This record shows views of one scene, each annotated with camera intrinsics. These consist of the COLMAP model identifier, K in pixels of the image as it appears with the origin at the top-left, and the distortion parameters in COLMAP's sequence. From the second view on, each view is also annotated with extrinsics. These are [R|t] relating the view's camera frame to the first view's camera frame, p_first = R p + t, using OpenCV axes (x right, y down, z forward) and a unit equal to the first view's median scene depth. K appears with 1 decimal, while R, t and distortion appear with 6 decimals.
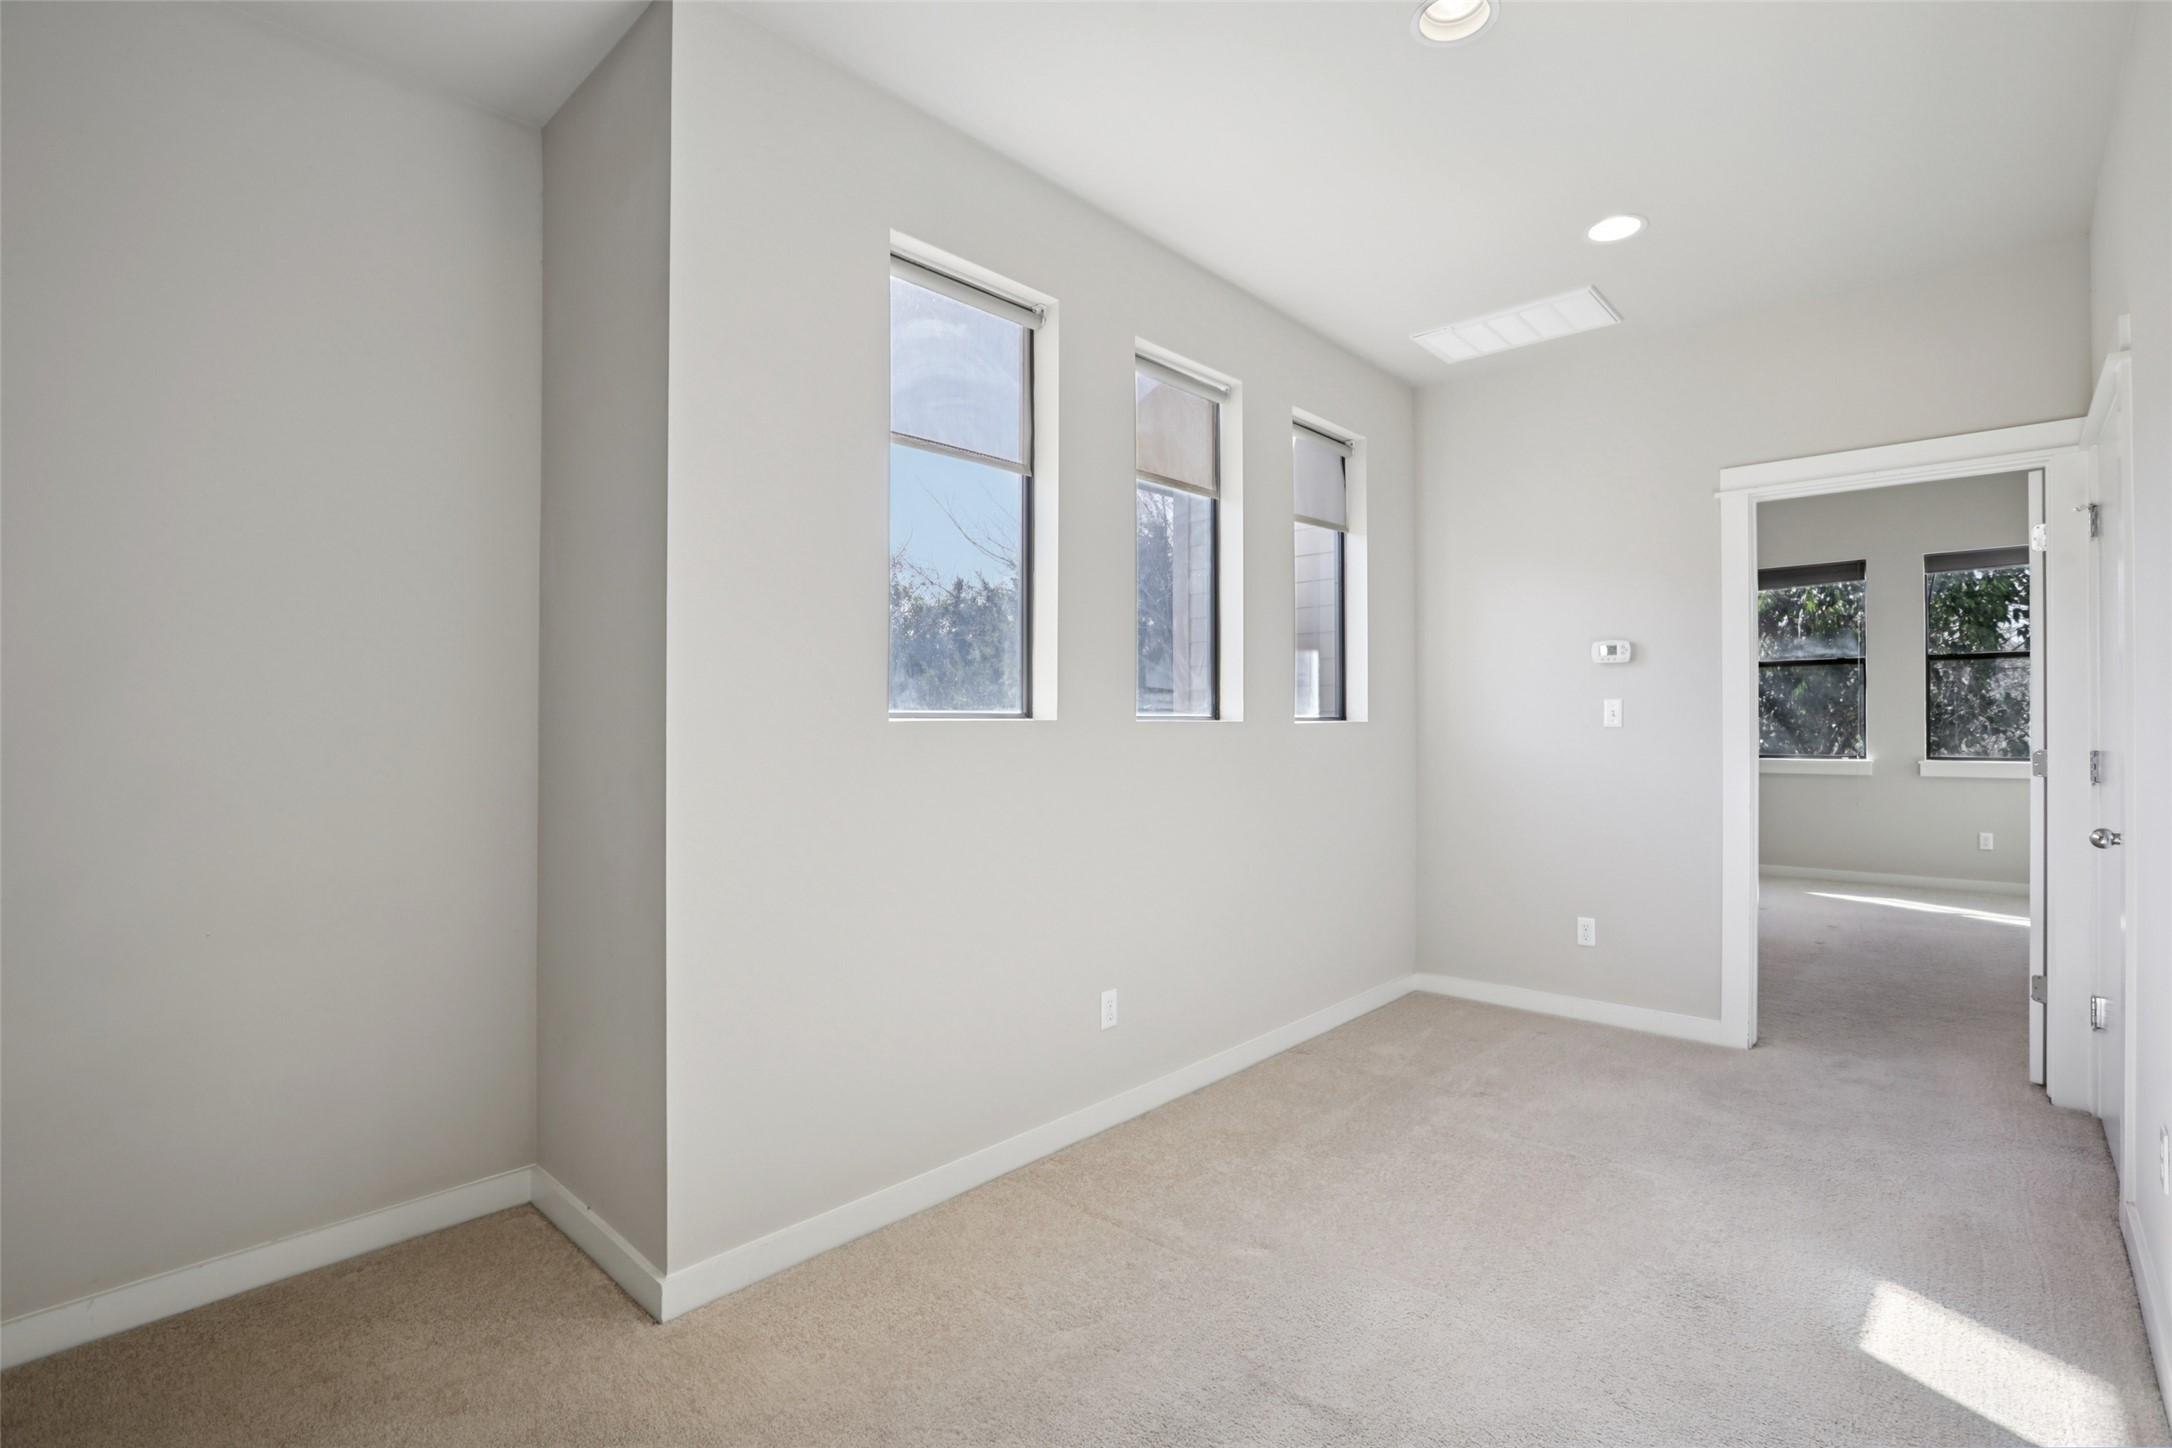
lens RADIAL K [[984.8, 0, 1101.2], [0, 984.8, 729.8], [0, 0, 1]] dist [-0.017427, 0.000768]
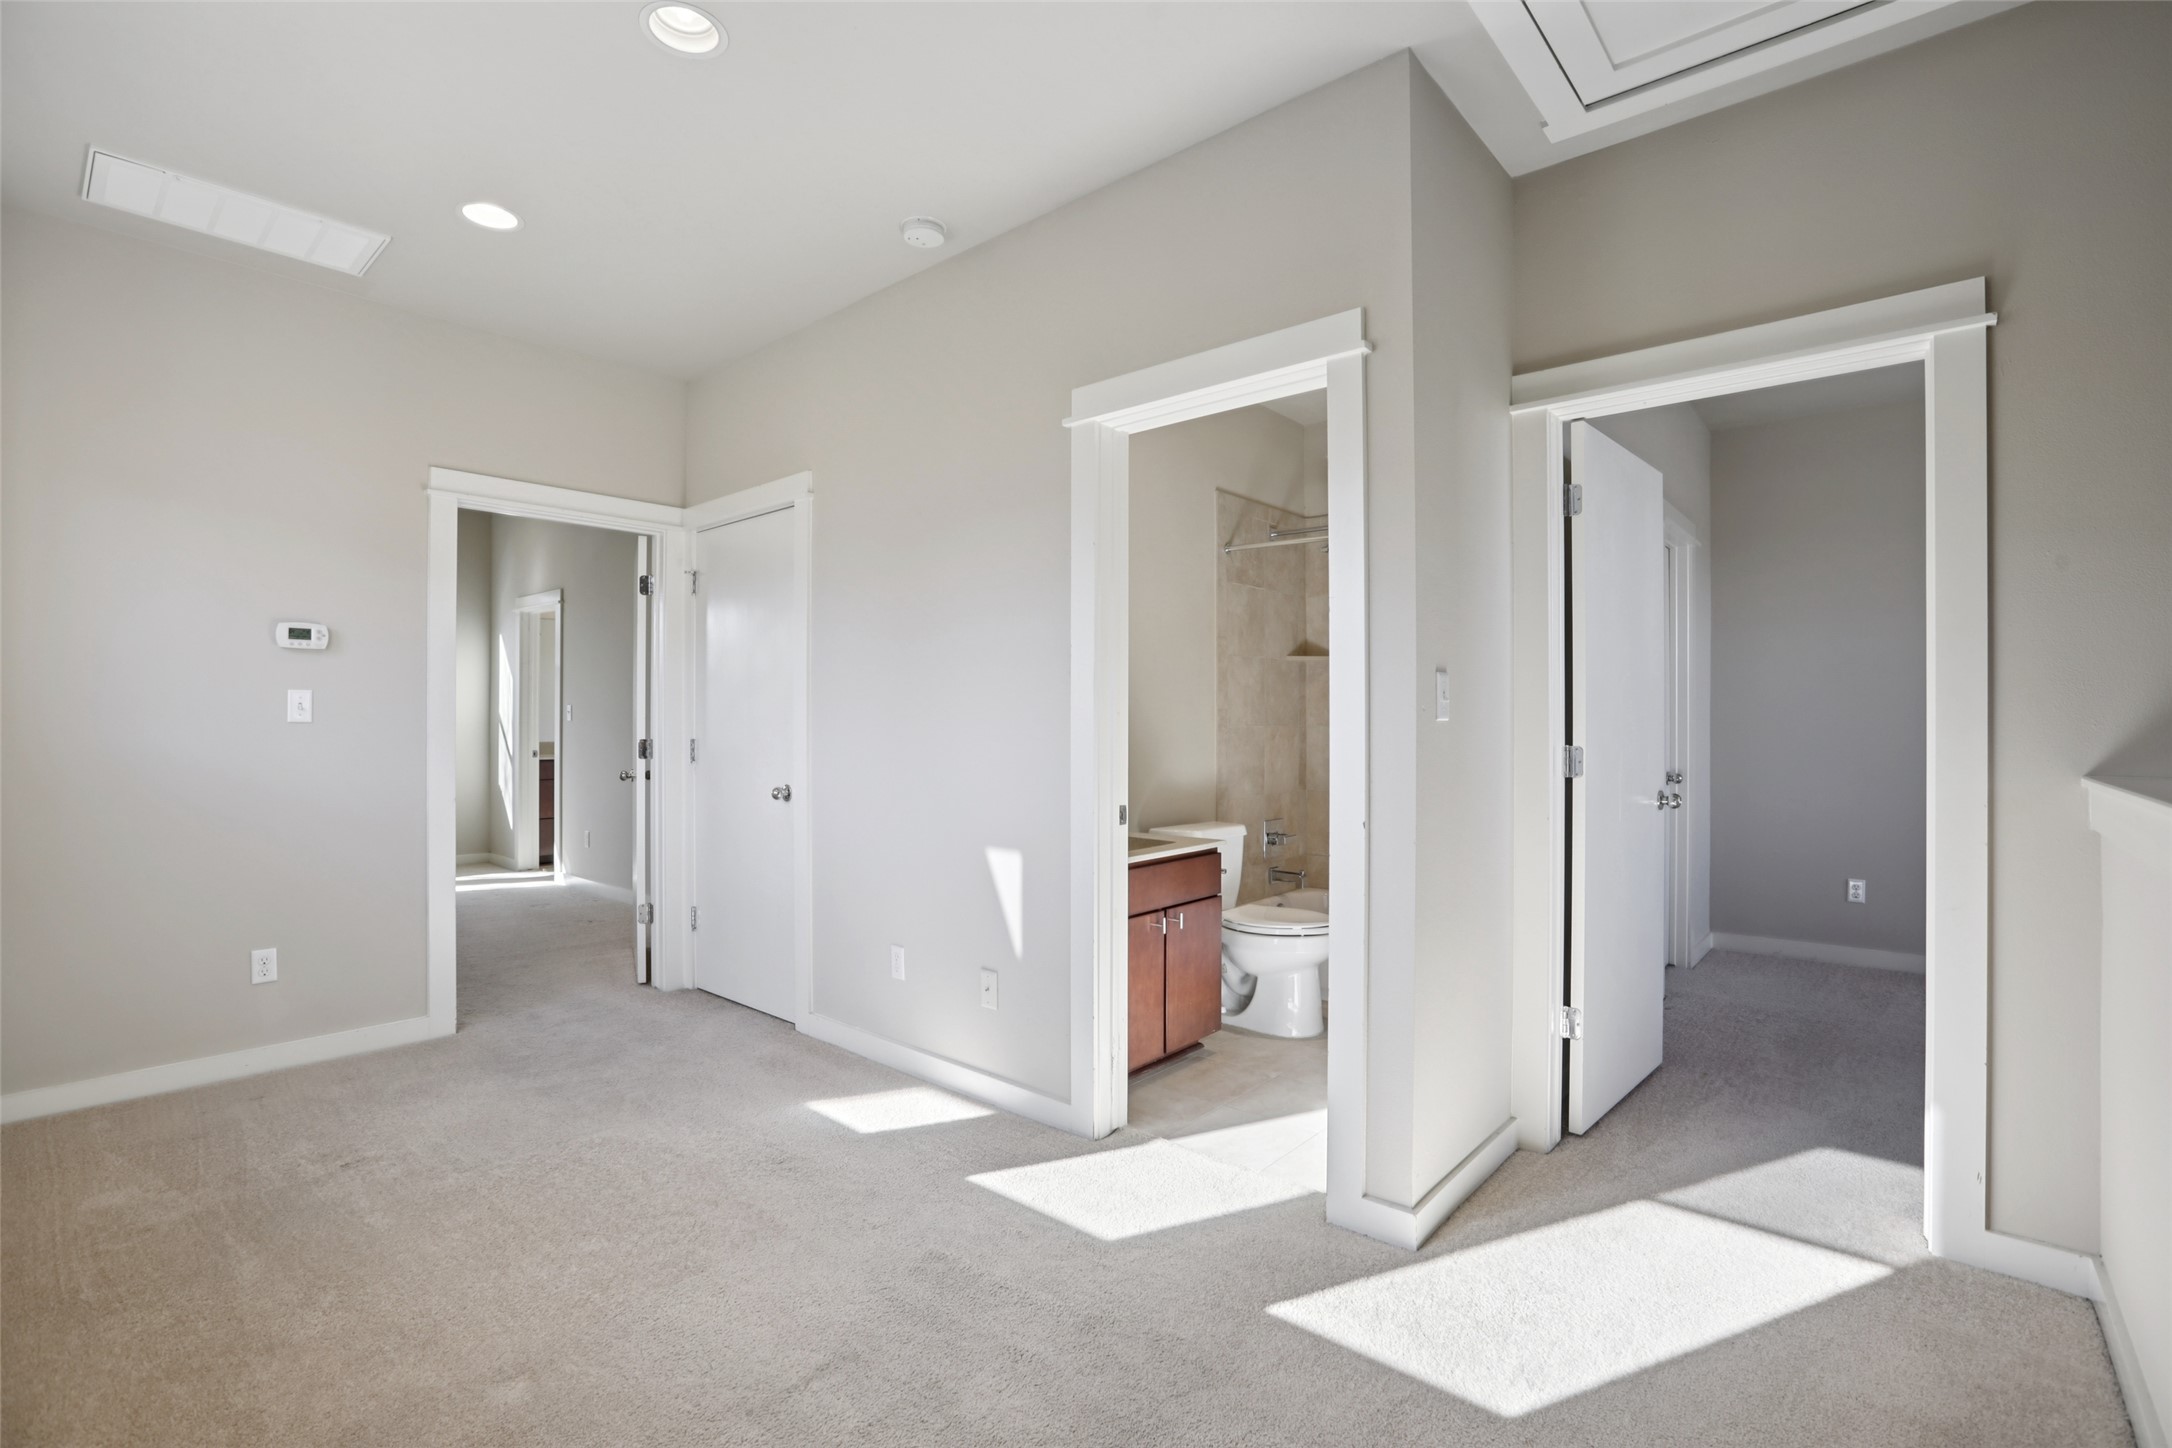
lens RADIAL K [[988.2, 0, 1100.6], [0, 988.2, 724.1], [0, 0, 1]] dist [-0.047441, 0.011369]
pose [[-0.018976, 0.002468, 0.999817, -0.382554], [0.003795, 0.999990, -0.002396, 0.003885], [-0.999813, 0.003749, -0.018985, 0.337906]]
